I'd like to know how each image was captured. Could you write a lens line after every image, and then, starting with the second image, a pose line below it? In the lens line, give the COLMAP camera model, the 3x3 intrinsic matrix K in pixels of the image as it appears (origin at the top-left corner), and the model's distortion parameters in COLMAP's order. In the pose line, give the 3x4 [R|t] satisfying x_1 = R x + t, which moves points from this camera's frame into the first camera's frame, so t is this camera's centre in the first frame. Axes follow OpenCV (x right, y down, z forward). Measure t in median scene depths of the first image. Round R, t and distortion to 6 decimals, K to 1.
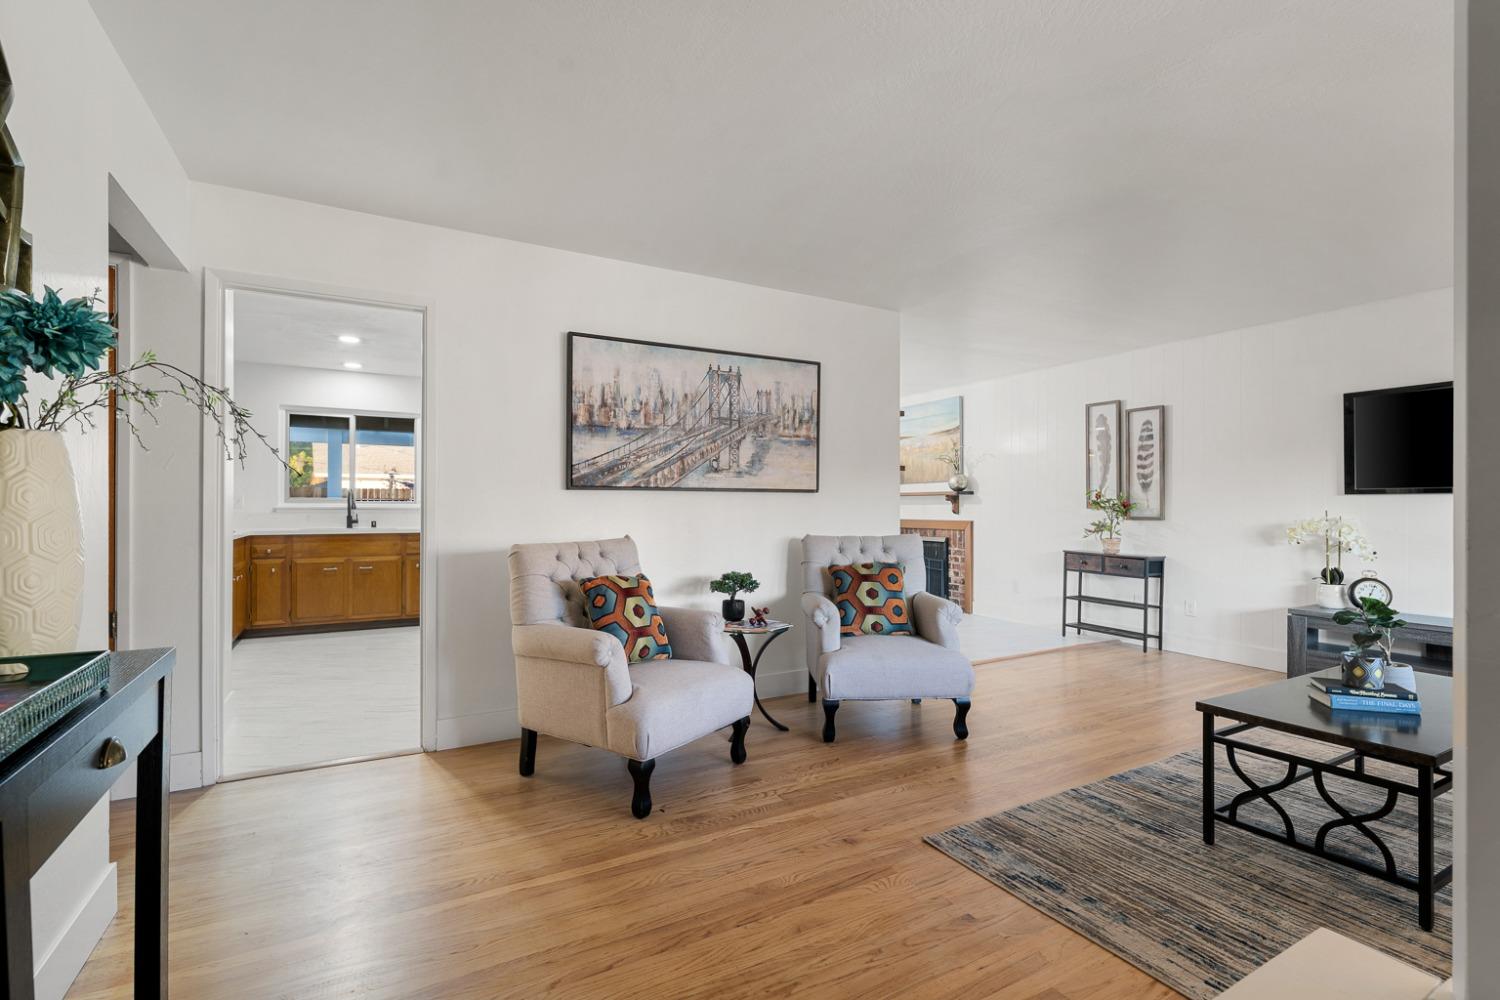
lens RADIAL K [[693.9, 0, 757.1], [0, 693.9, 502.3], [0, 0, 1]] dist [0.000694, 0.000039]
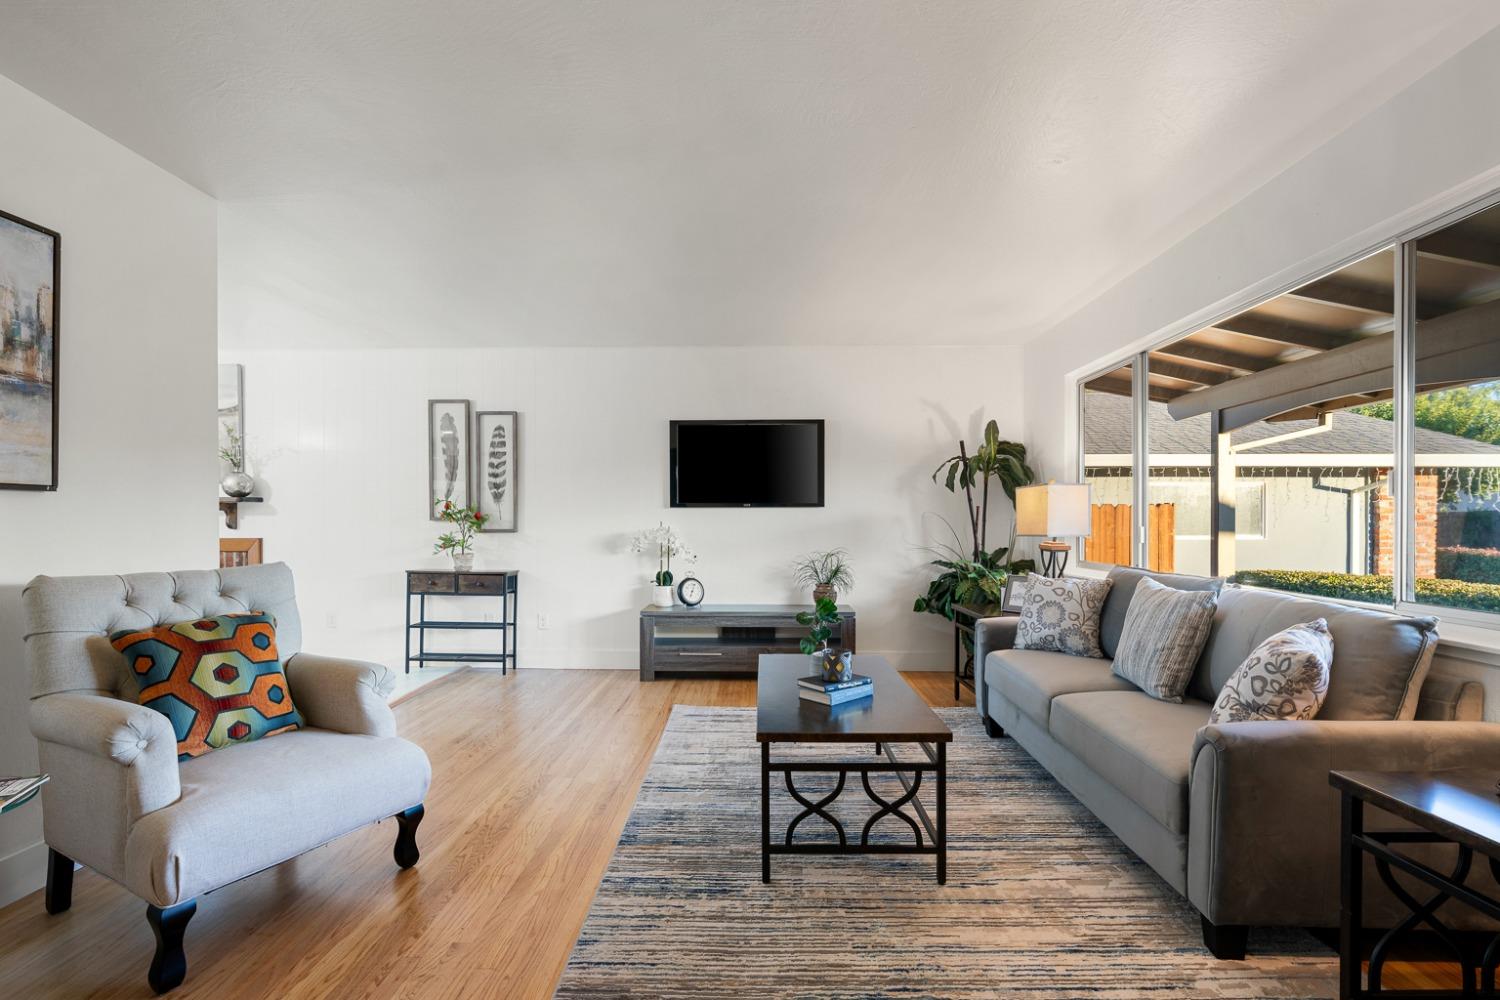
lens RADIAL K [[693.9, 0, 753.2], [0, 693.9, 522.8], [0, 0, 1]] dist [0.000694, 0.000039]
pose [[0.517106, -0.007090, 0.855892, -0.077434], [-0.003702, 0.999938, 0.010519, 0.001698], [-0.855913, -0.008608, 0.517047, 0.284799]]
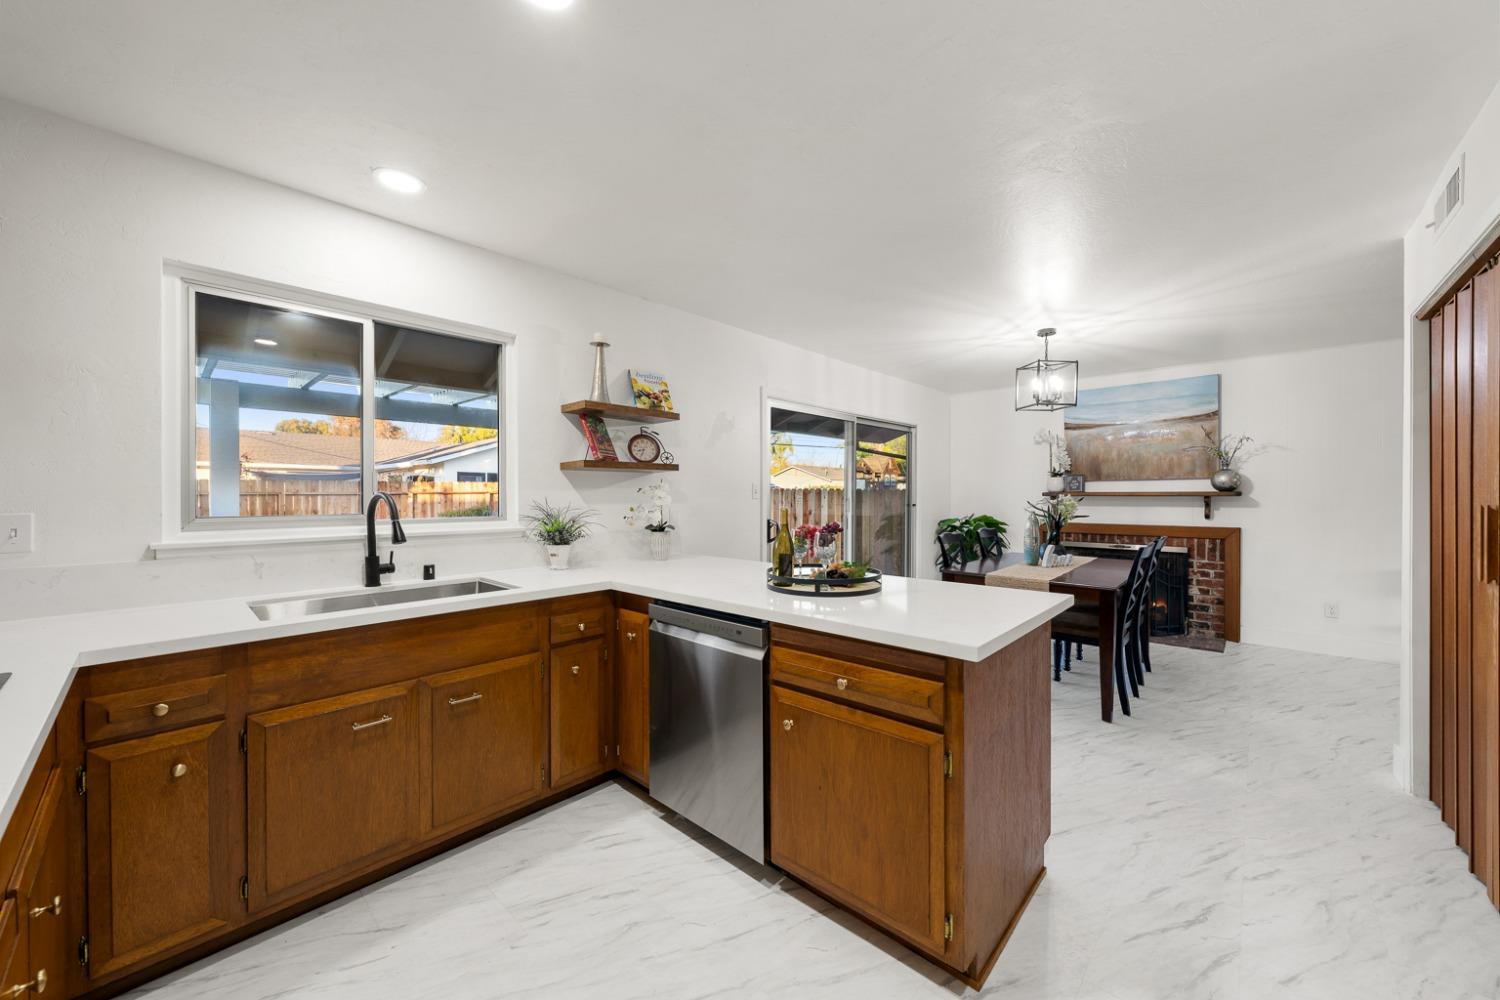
lens RADIAL K [[544.9, 0, 754.4], [0, 544.9, 497.5], [0, 0, 1]] dist [0.000275, -0.000045]
pose [[0.953243, -0.005524, 0.302154, -0.686242], [0.000612, 0.999866, 0.016350, -0.031551], [-0.302204, -0.015401, 0.953119, 0.907174]]
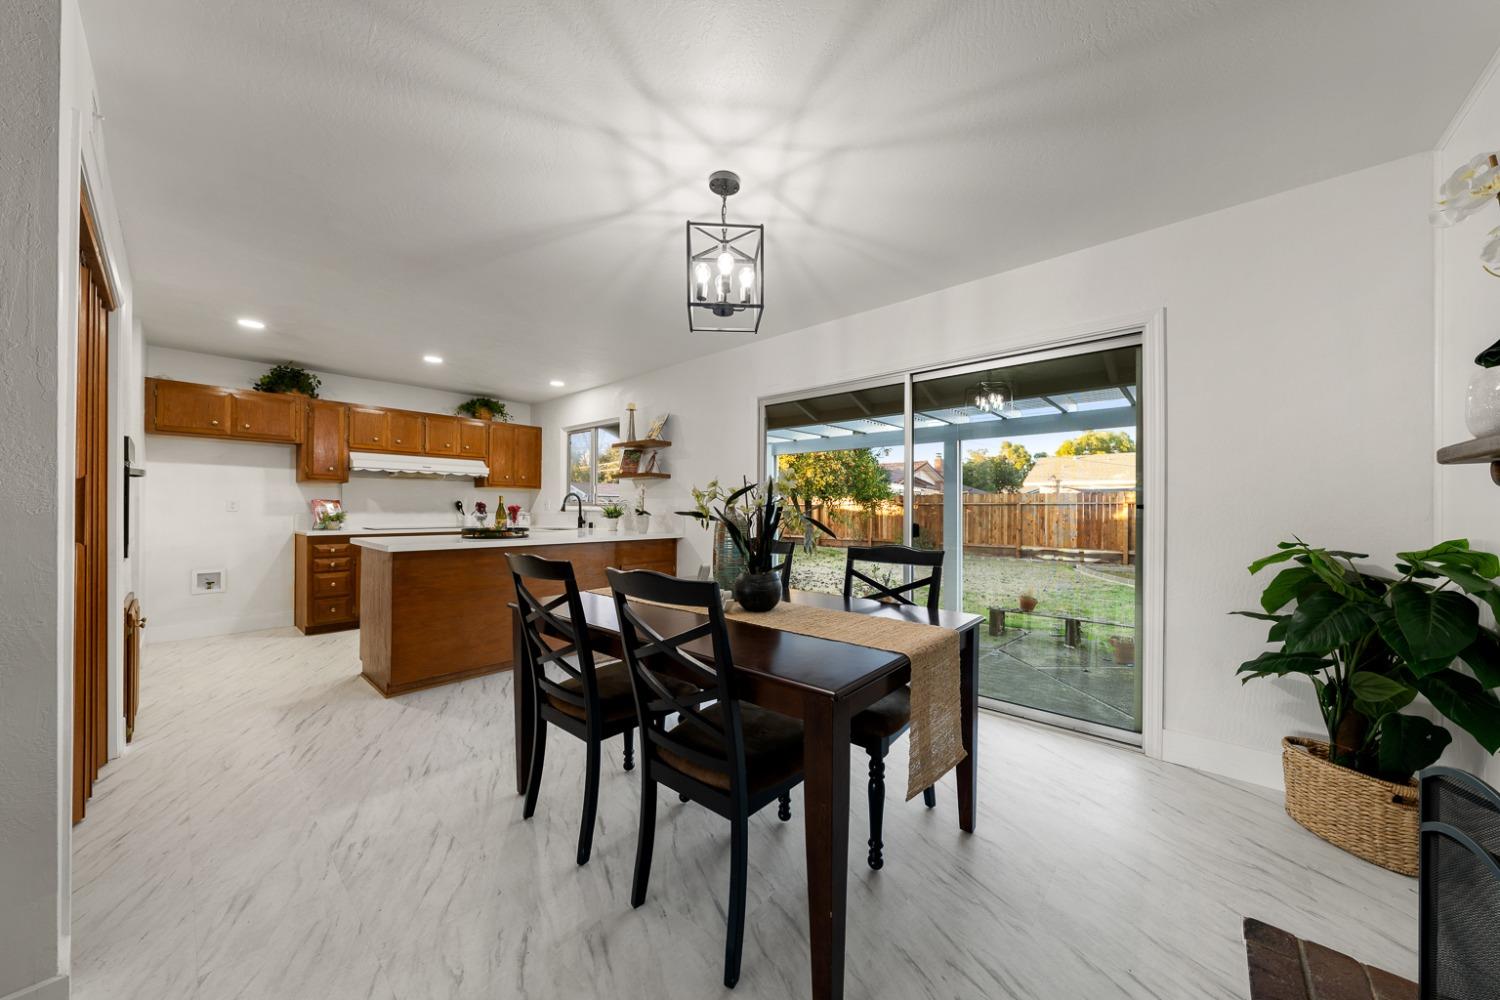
lens RADIAL K [[507.5, 0, 751.1], [0, 507.5, 506.4], [0, 0, 1]] dist [-0.001480, -0.000118]
pose [[0.327591, -0.003488, -0.944813, 0.419950], [0.001955, 0.999994, -0.003014, 0.006933], [0.944817, -0.000860, 0.327596, 1.456285]]
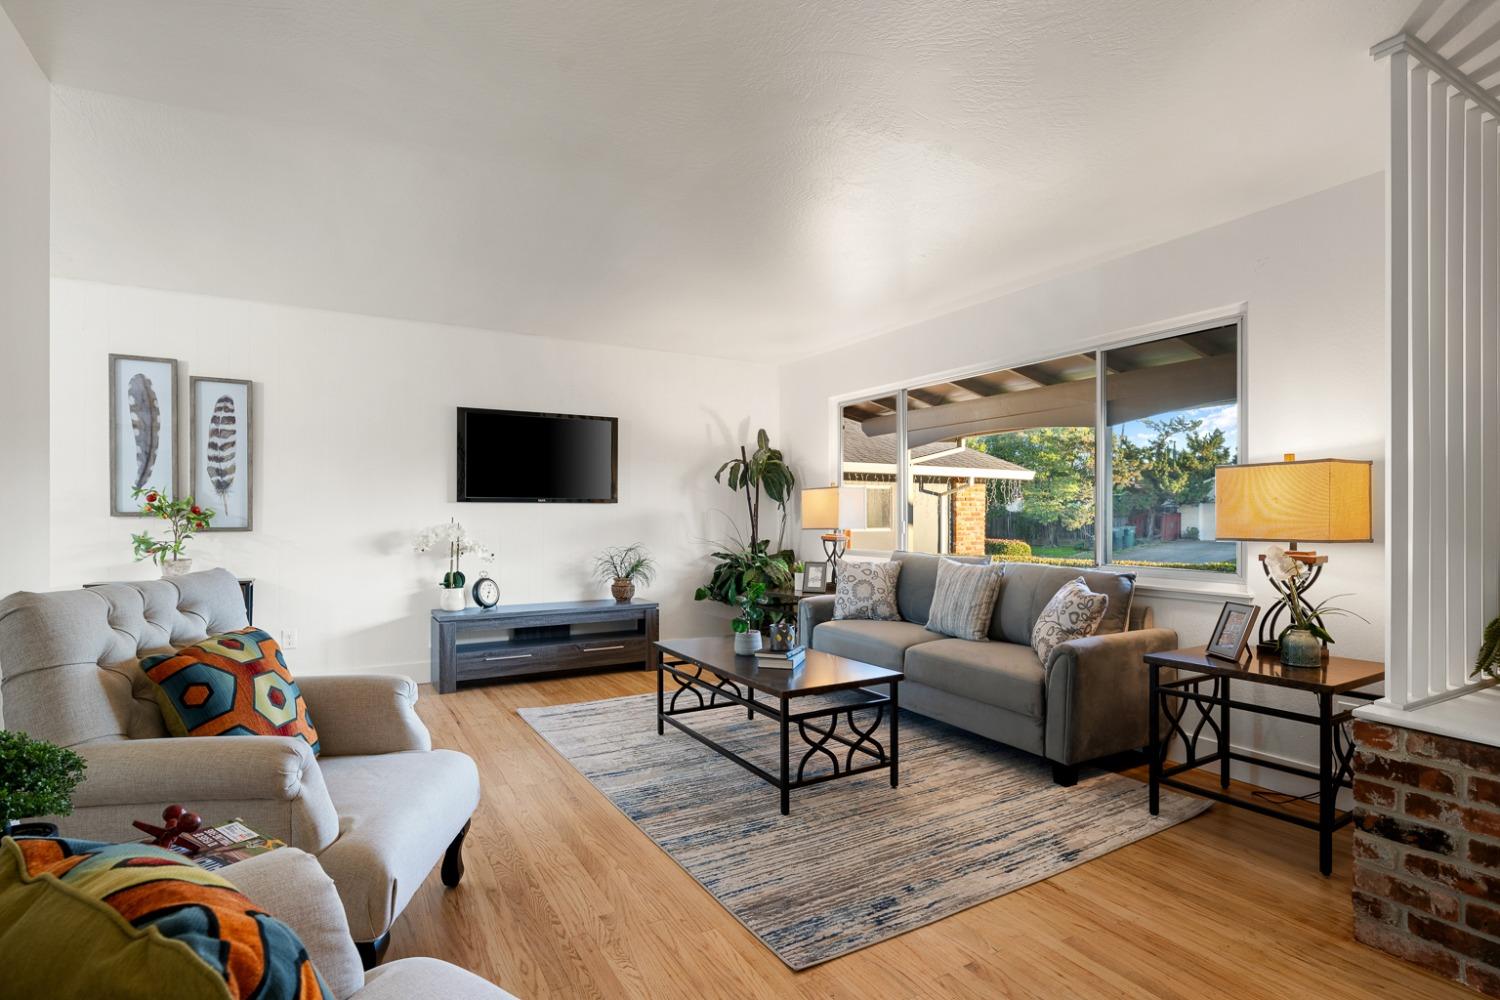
lens RADIAL K [[731.9, 0, 758.7], [0, 731.9, 513.0], [0, 0, 1]] dist [0.001837, 0.000306]
pose [[-0.007641, -0.000498, 0.999971, -0.281845], [-0.007225, 0.999974, 0.000443, 0.001631], [-0.999945, -0.007221, -0.007644, 0.556211]]
